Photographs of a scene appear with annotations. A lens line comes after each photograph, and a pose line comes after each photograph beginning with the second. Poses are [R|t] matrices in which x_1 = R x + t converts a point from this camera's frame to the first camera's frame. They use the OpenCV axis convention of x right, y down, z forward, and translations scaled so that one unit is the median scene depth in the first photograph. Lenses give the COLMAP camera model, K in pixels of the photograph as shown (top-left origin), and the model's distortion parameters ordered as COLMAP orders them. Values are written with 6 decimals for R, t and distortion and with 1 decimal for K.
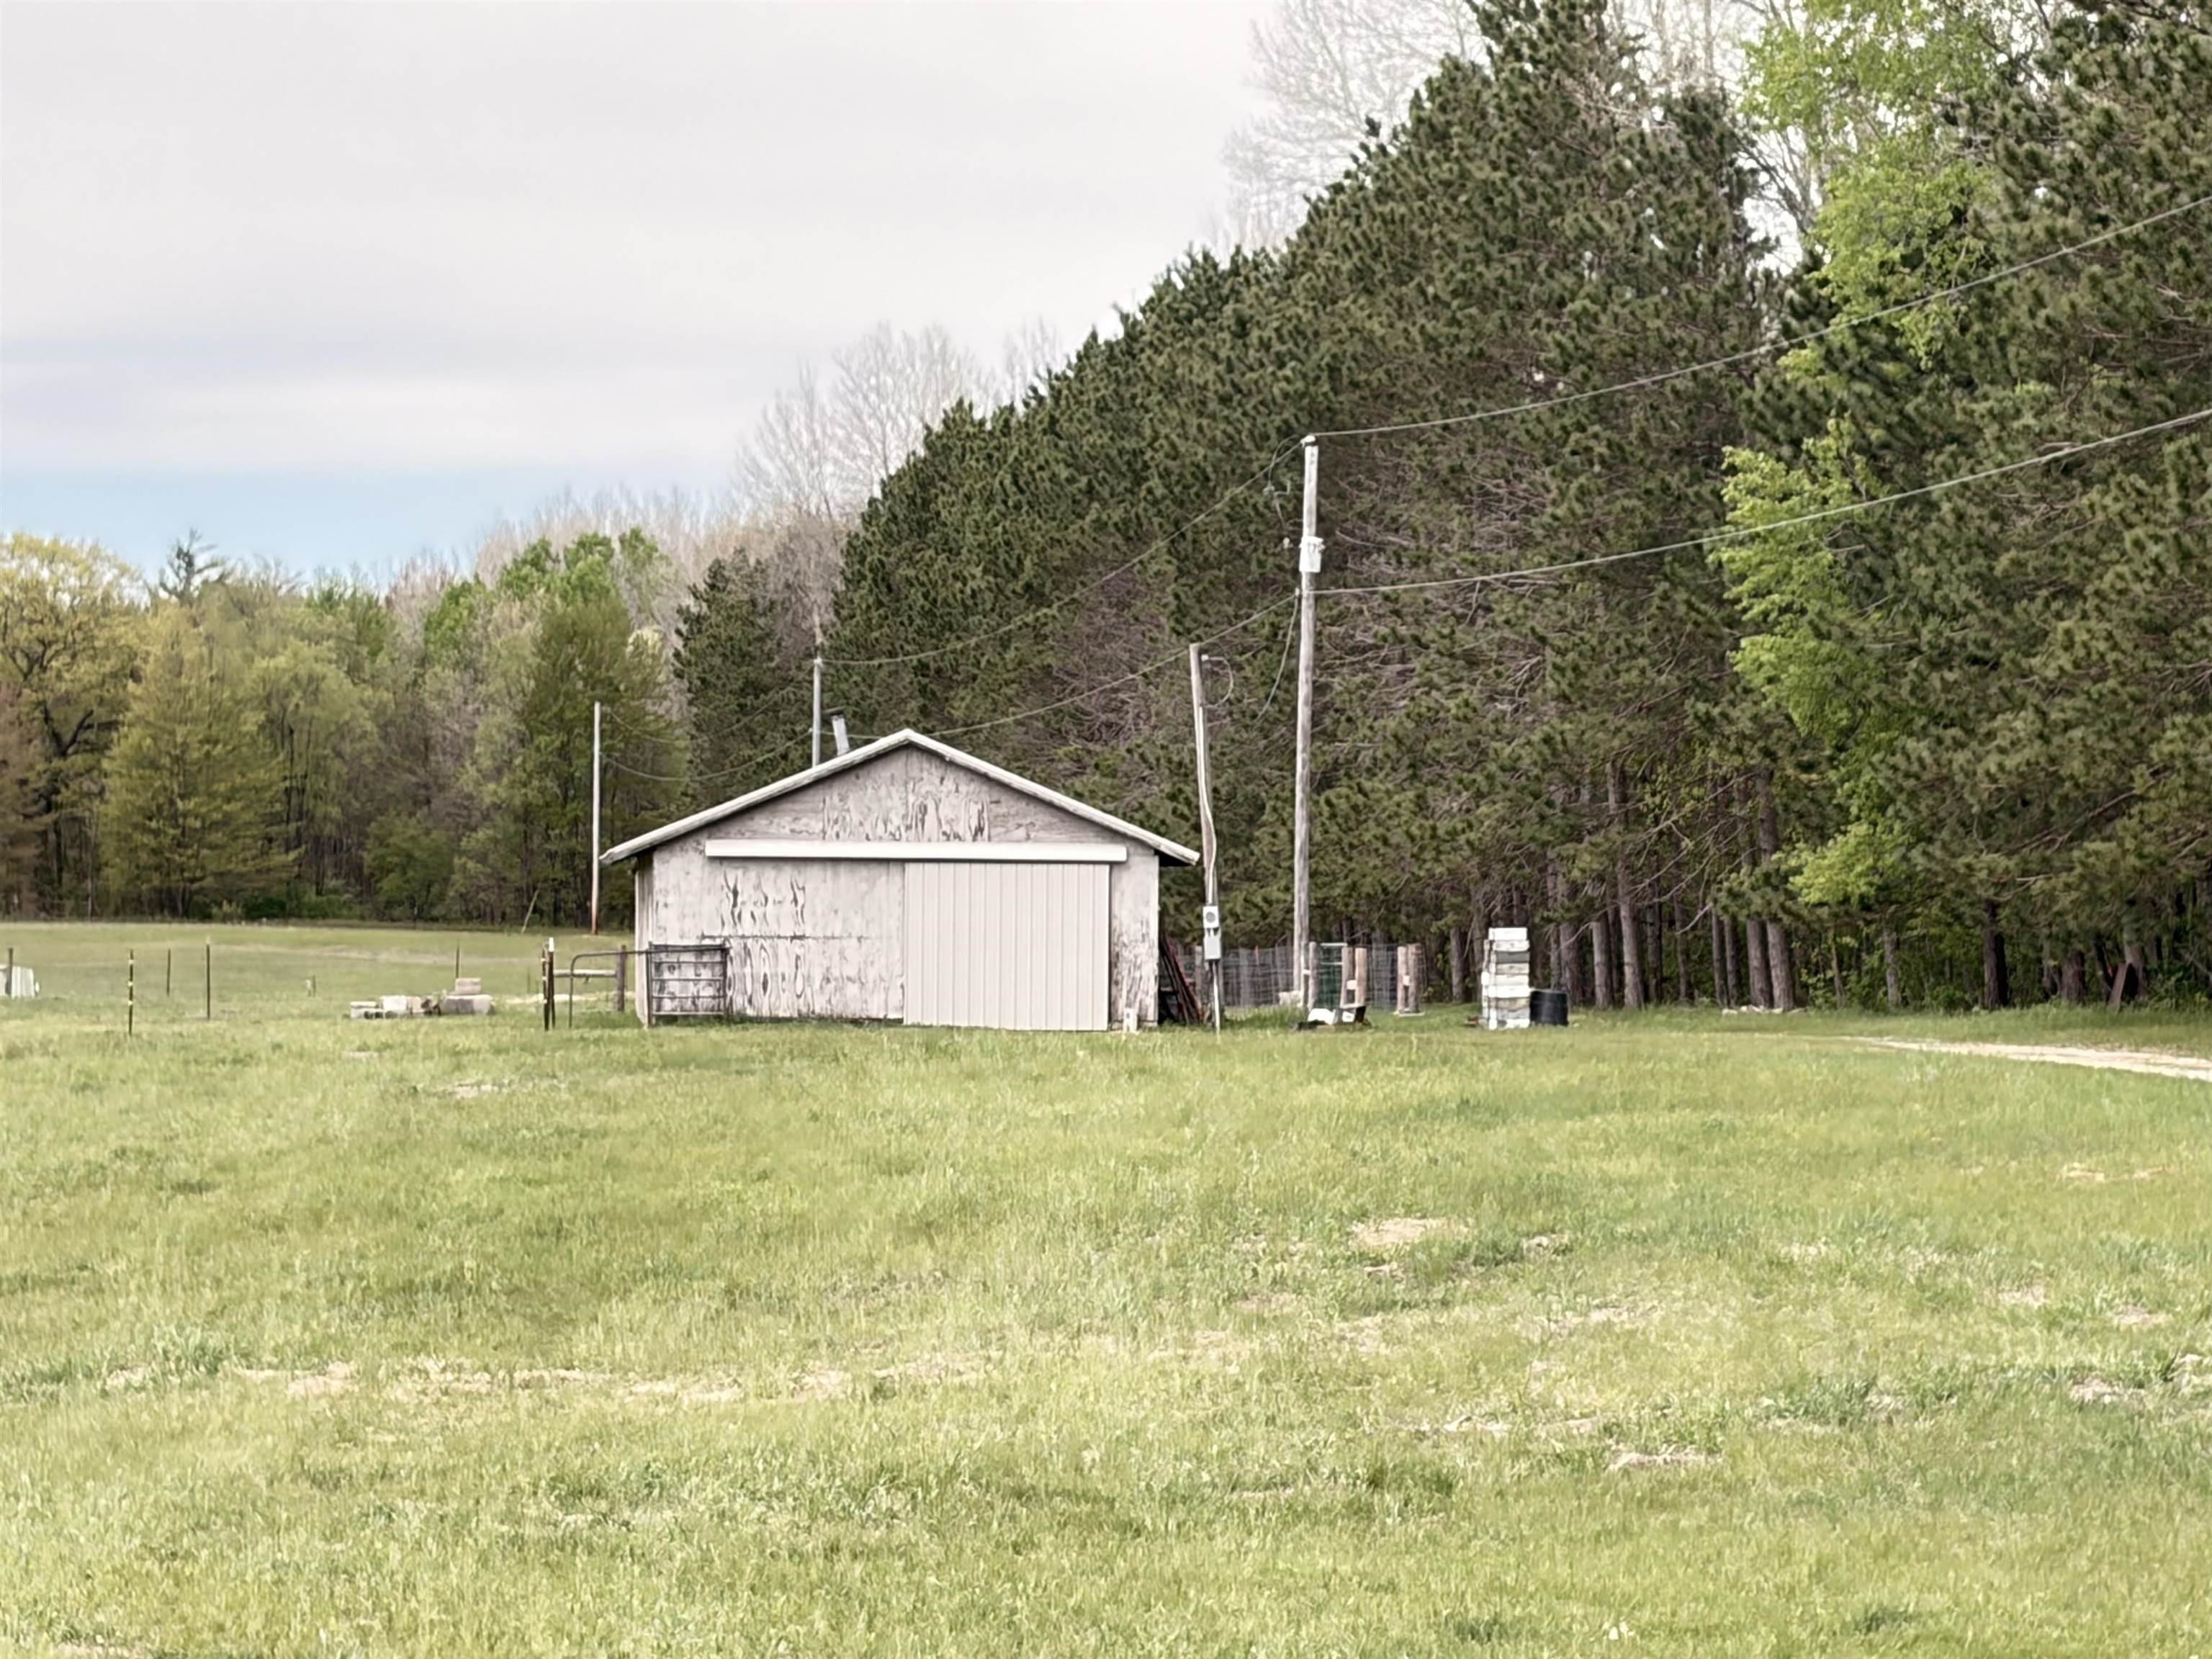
lens RADIAL K [[7202.7, 0, 1108.1], [0, 7202.7, 832.2], [0, 0, 1]] dist [0.150023, 0.000000]
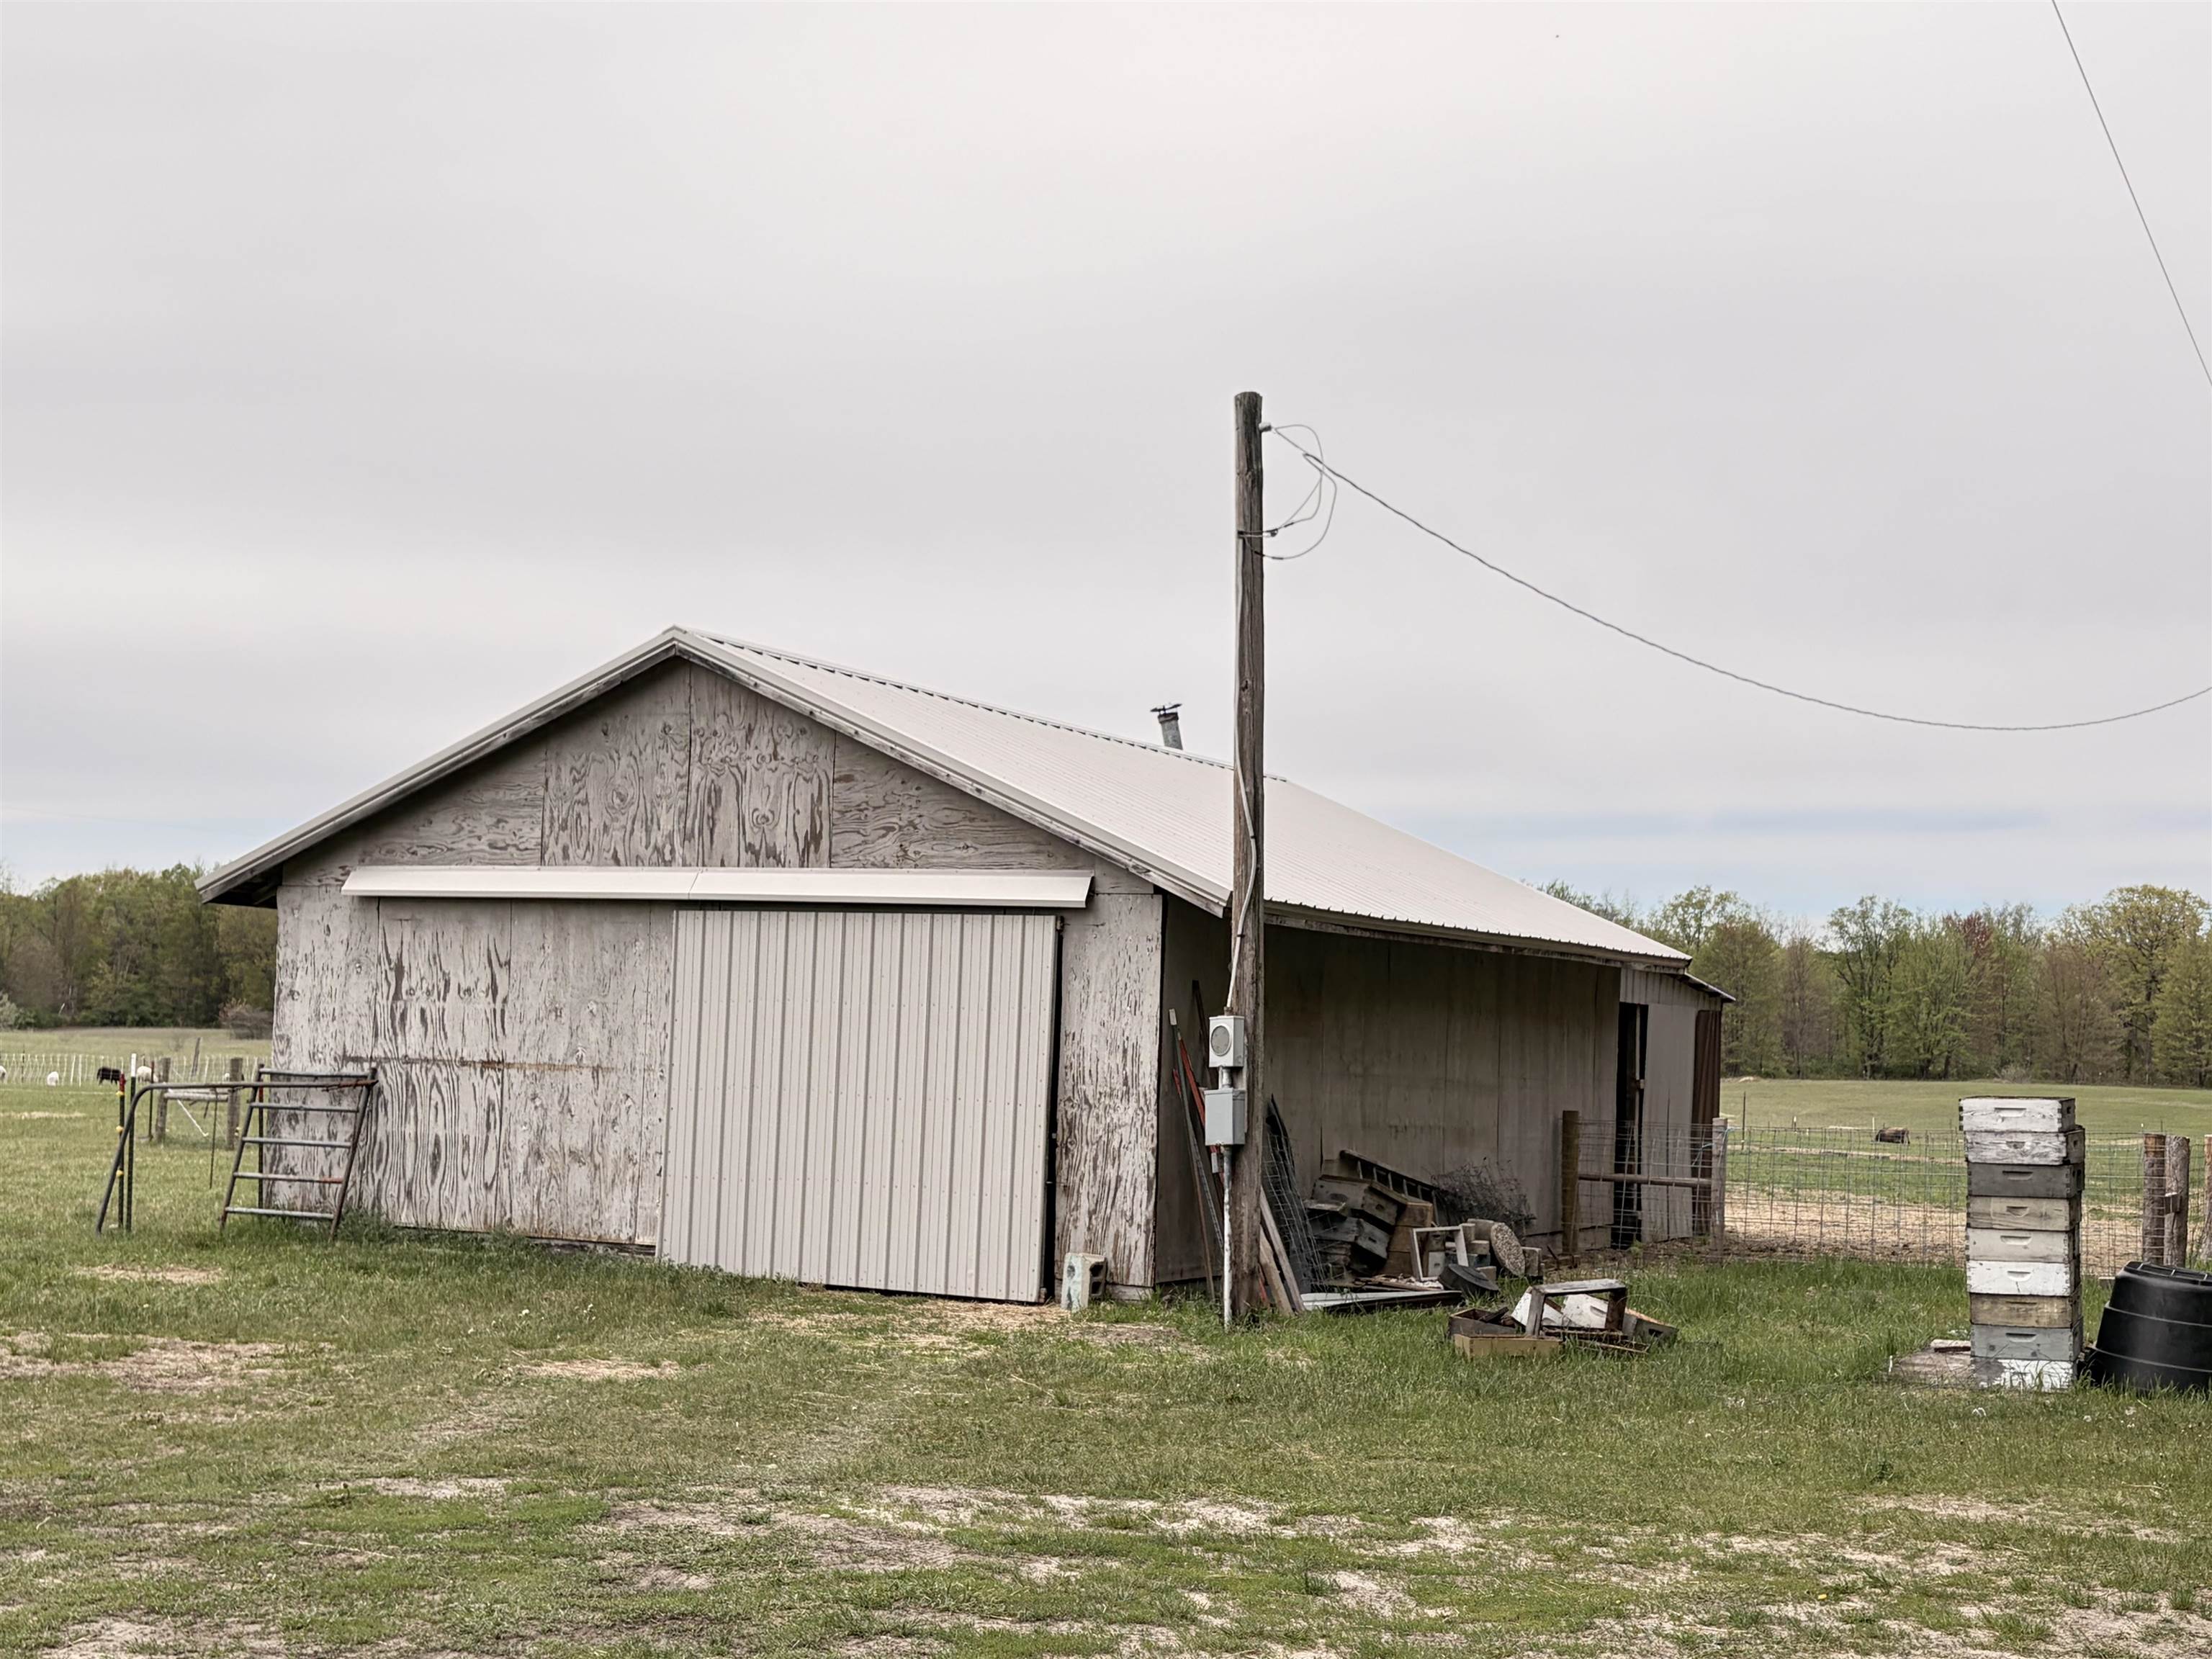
lens RADIAL K [[2813.1, 0, 1099.3], [0, 2813.1, 826.3], [0, 0, 1]] dist [0.098643, 0.000000]
pose [[0.843325, -0.017750, -0.537111, 0.093881], [-0.023371, 0.997297, -0.069653, 0.010911], [0.536896, 0.071293, 0.840631, 0.860660]]
